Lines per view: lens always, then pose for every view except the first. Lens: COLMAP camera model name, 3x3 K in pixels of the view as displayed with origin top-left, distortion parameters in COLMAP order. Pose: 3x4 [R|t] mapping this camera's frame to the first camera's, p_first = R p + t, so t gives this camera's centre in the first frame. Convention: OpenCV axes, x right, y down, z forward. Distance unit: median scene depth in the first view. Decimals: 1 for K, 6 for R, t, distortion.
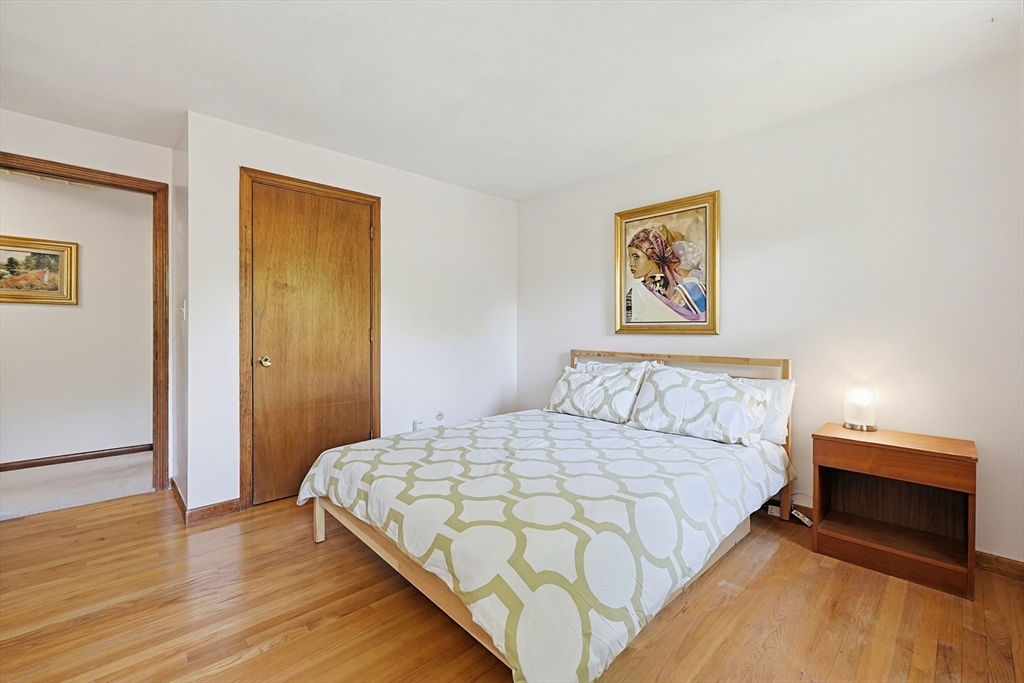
lens RADIAL K [[440.0, 0, 516.3], [0, 440.0, 338.6], [0, 0, 1]] dist [-0.001981, -0.000556]
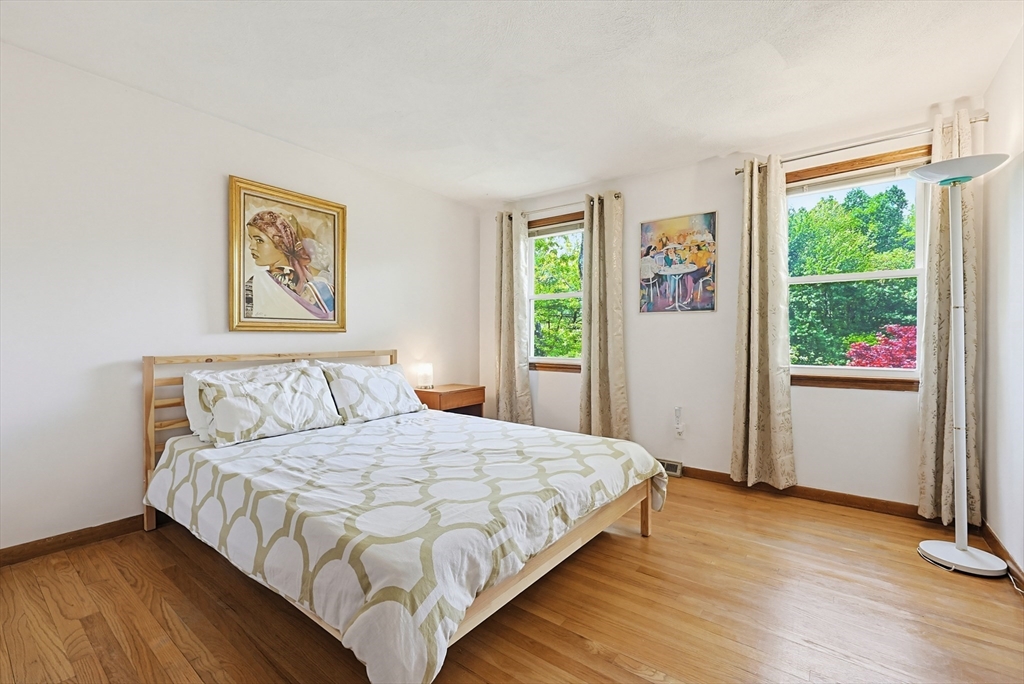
lens RADIAL K [[440.0, 0, 516.3], [0, 440.0, 339.1], [0, 0, 1]] dist [-0.001981, -0.000556]
pose [[-0.160103, -0.008476, 0.987064, -0.676009], [0.017385, 0.999784, 0.011406, 0.003211], [-0.986947, 0.018986, -0.159921, 0.685433]]
